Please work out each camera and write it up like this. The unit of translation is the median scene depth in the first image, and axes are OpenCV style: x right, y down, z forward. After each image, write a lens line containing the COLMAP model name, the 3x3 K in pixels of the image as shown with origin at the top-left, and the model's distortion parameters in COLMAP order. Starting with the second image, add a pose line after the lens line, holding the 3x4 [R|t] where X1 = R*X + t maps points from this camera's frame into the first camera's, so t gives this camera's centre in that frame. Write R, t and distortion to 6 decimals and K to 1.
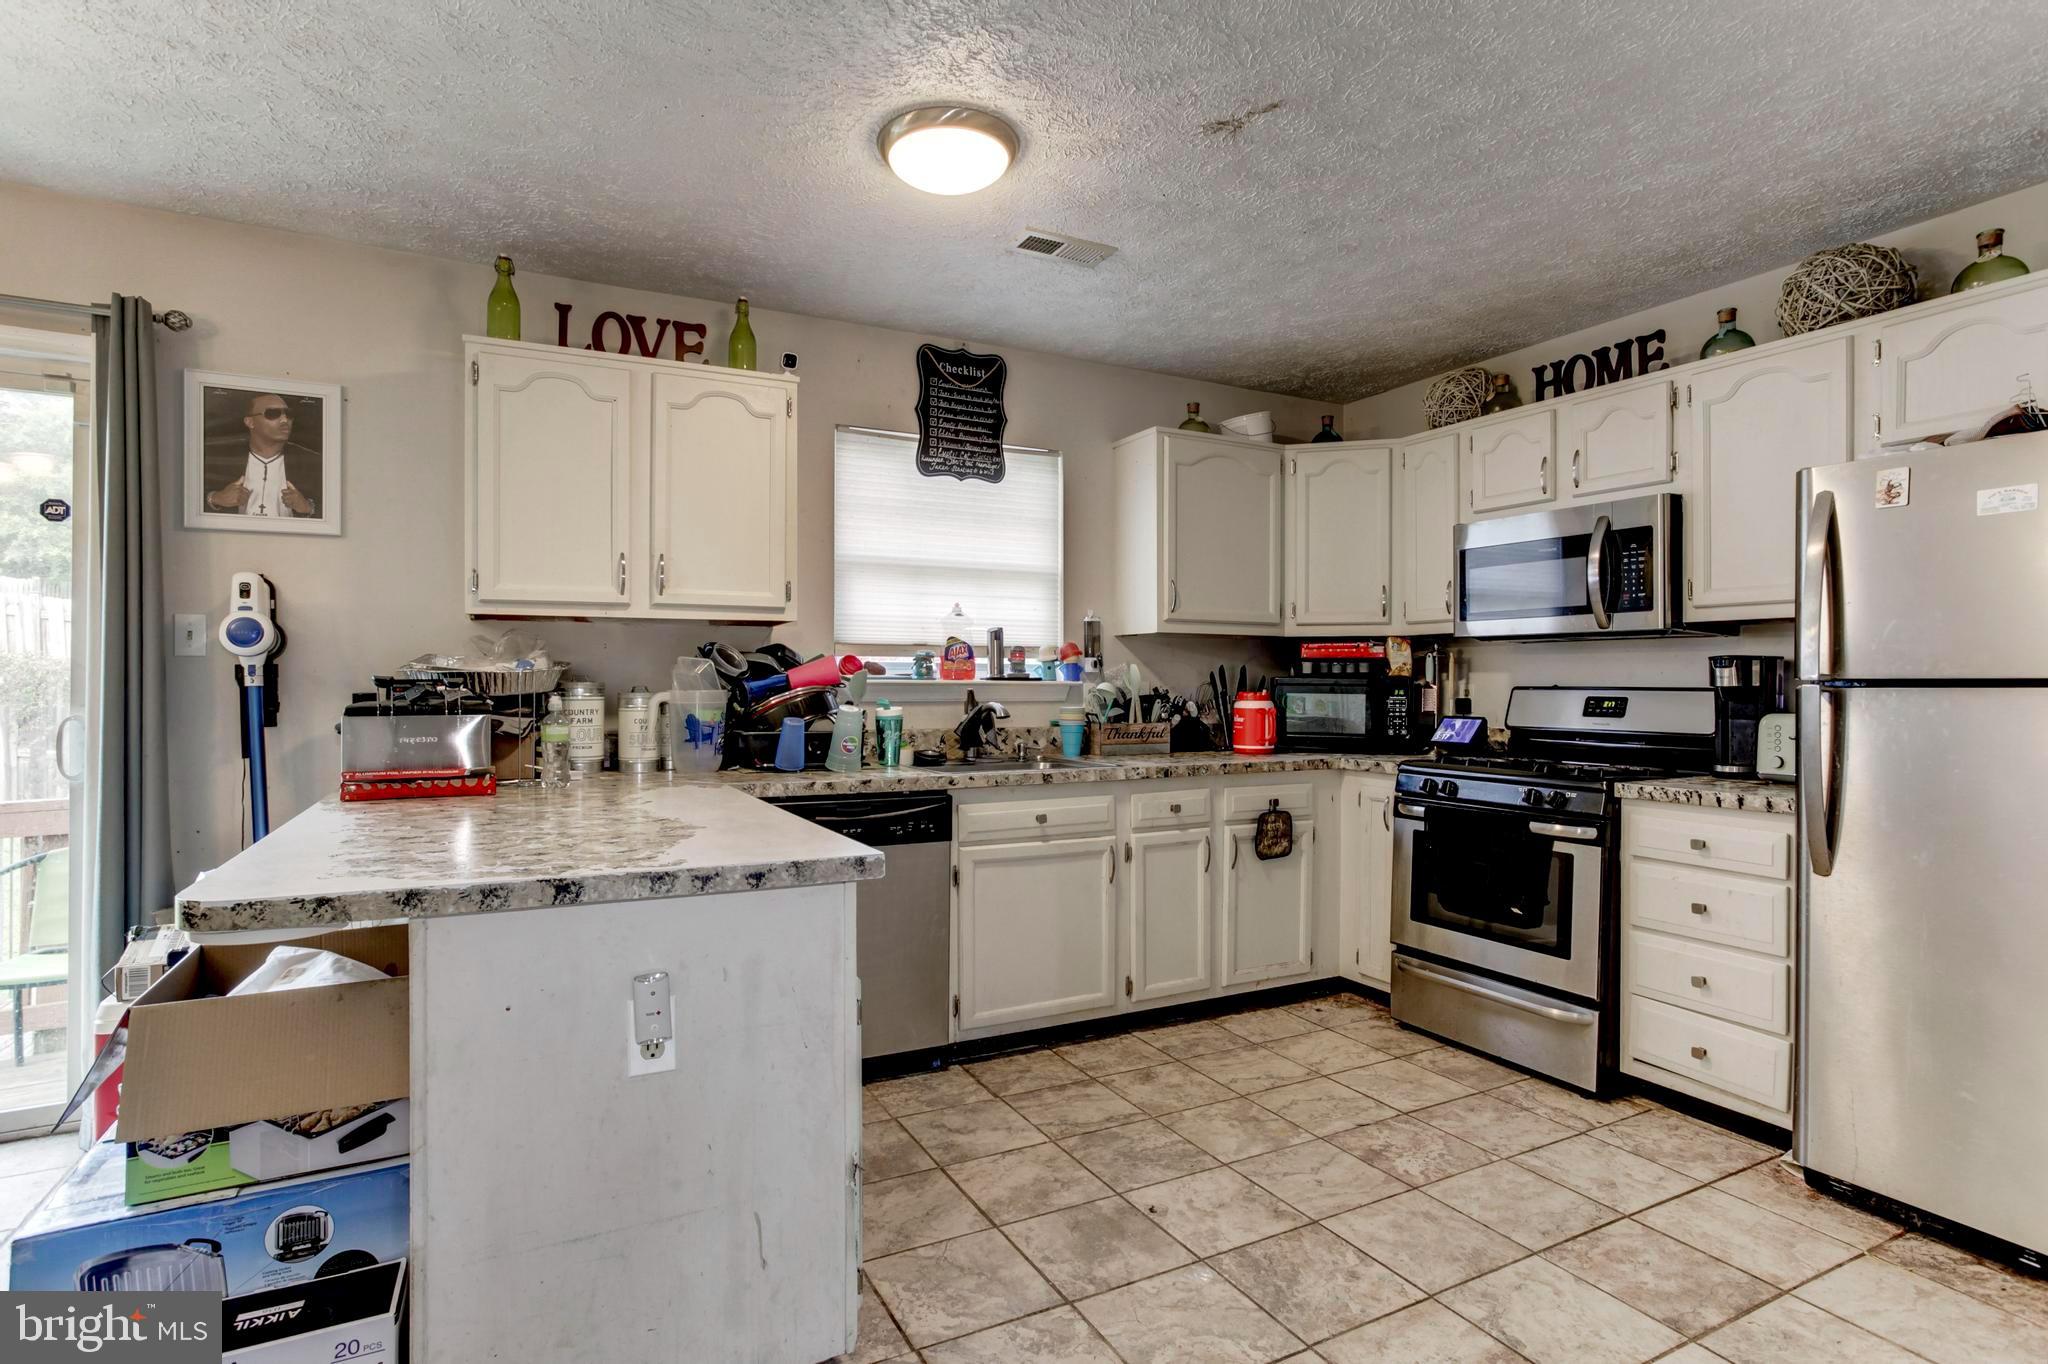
lens RADIAL K [[1018.4, 0, 1027.7], [0, 1018.4, 674.5], [0, 0, 1]] dist [-0.025162, 0.024665]
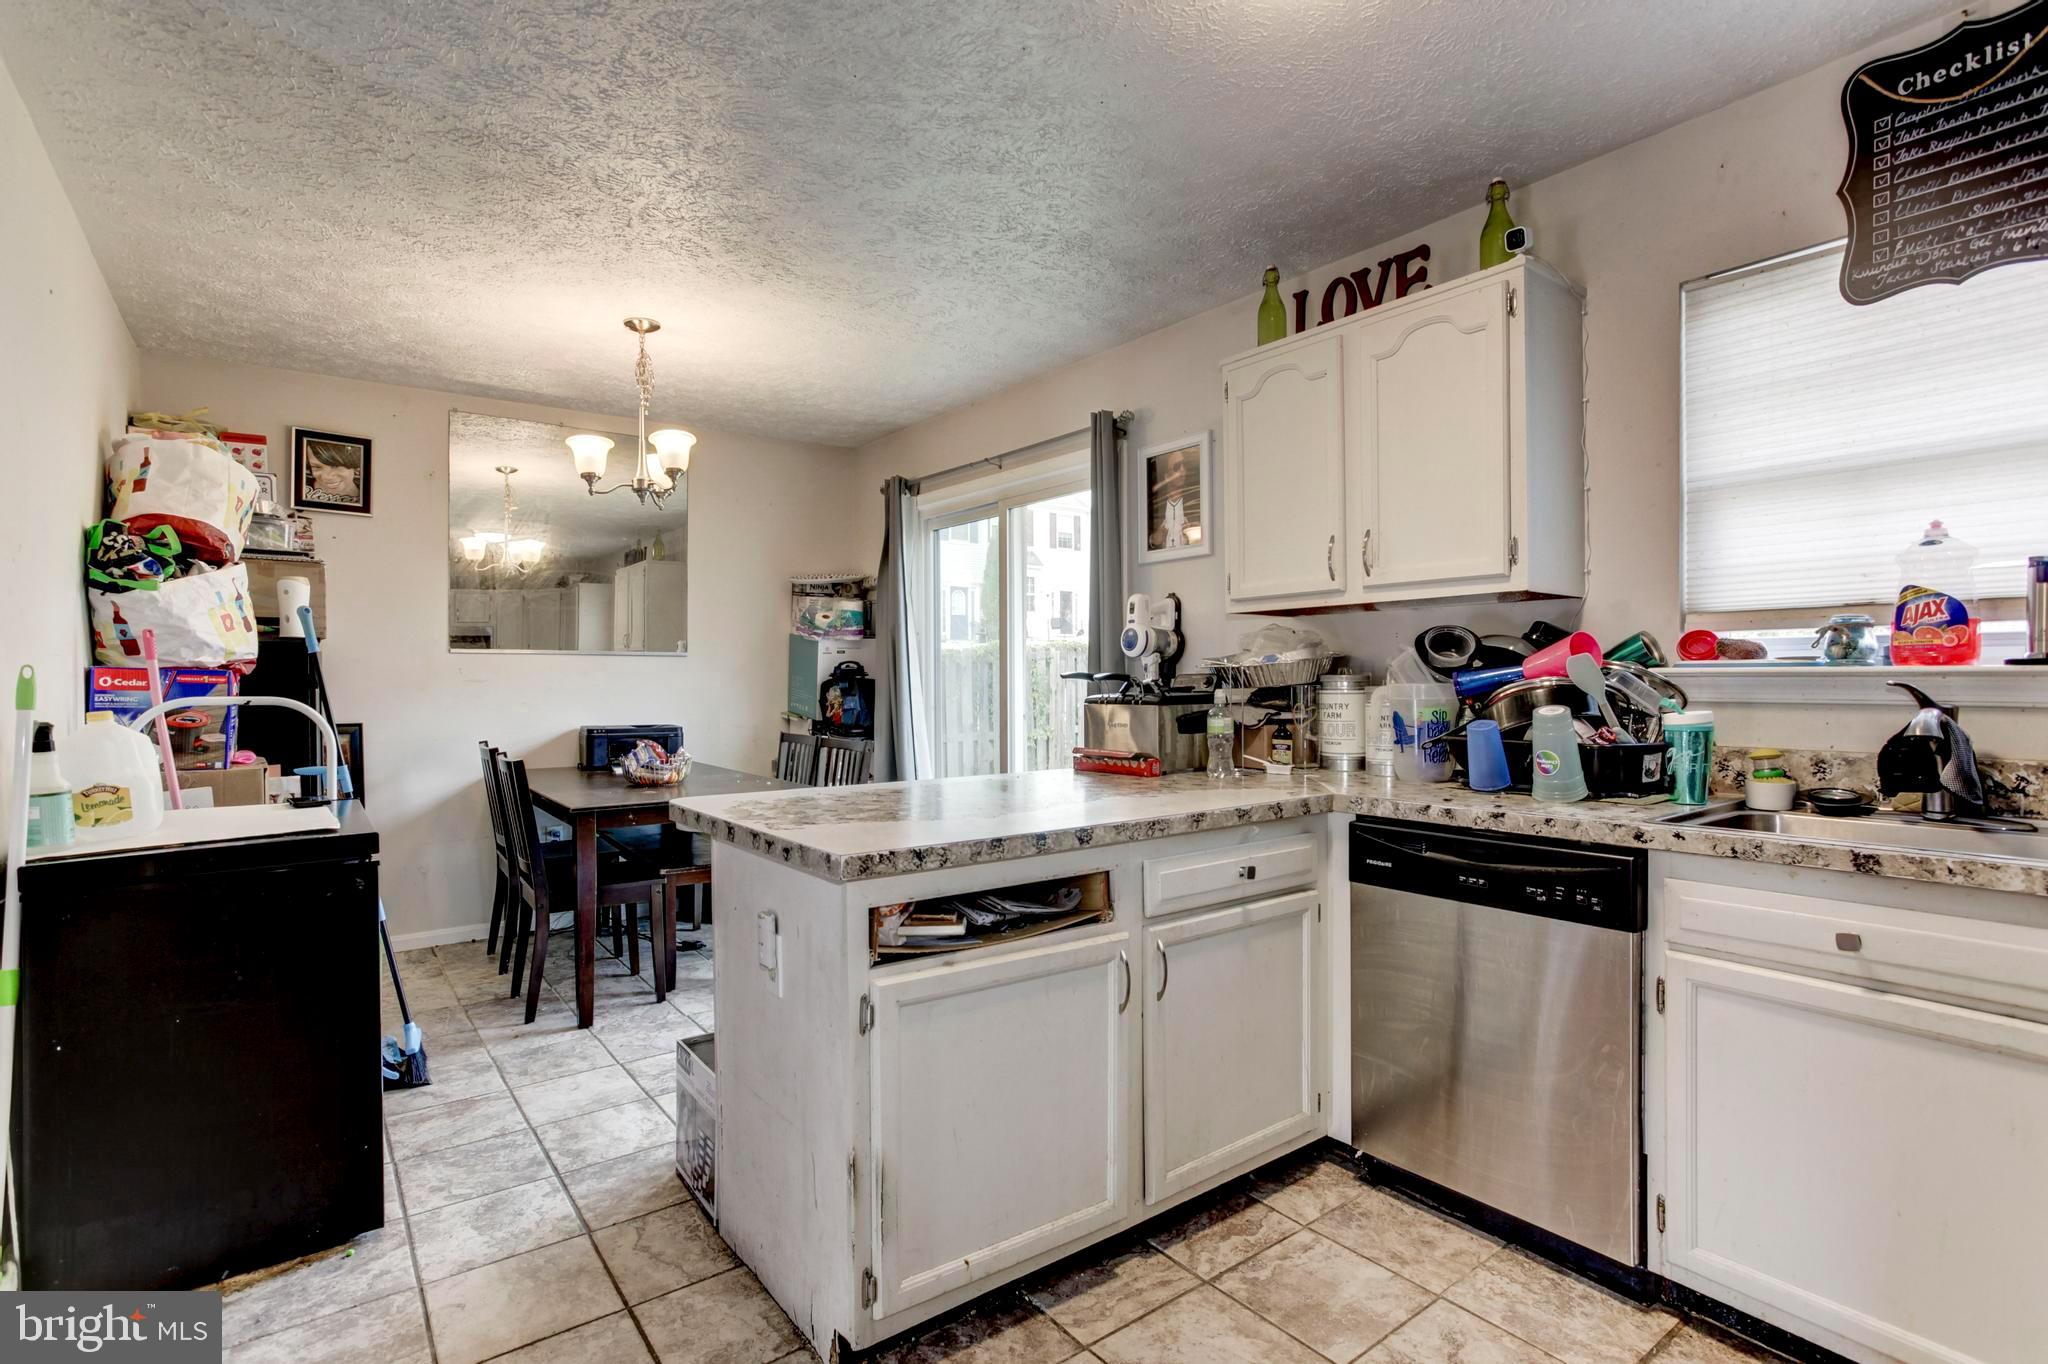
lens RADIAL K [[1023.2, 0, 1024.0], [0, 1023.2, 682.0], [0, 0, 1]] dist [-0.024293, 0.027426]
pose [[0.181287, 0.000031, -0.983430, 0.440641], [0.014002, 0.999899, 0.002613, 0.006990], [0.983331, -0.014244, 0.181268, 0.518051]]
